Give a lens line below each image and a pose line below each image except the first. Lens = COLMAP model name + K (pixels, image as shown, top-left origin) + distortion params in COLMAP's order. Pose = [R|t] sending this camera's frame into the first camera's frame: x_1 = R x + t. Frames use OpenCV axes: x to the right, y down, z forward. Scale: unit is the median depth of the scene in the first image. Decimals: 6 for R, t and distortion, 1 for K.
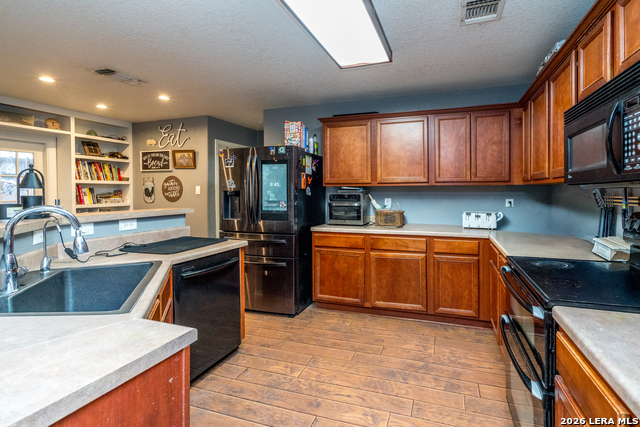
lens RADIAL K [[296.1, 0, 314.3], [0, 296.1, 190.1], [0, 0, 1]] dist [0.001894, 0.001917]
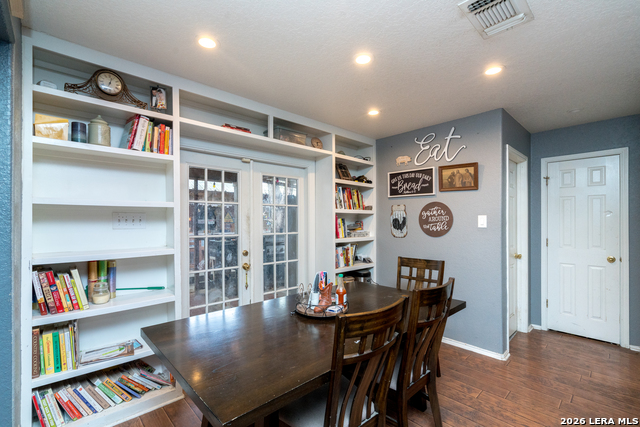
lens RADIAL K [[296.1, 0, 301.8], [0, 296.1, 220.3], [0, 0, 1]] dist [0.001894, 0.001917]
pose [[0.848161, 0.006778, -0.529695, -0.373244], [-0.006470, 0.999976, 0.002435, -0.002279], [0.529699, 0.001362, 0.848184, 0.204231]]
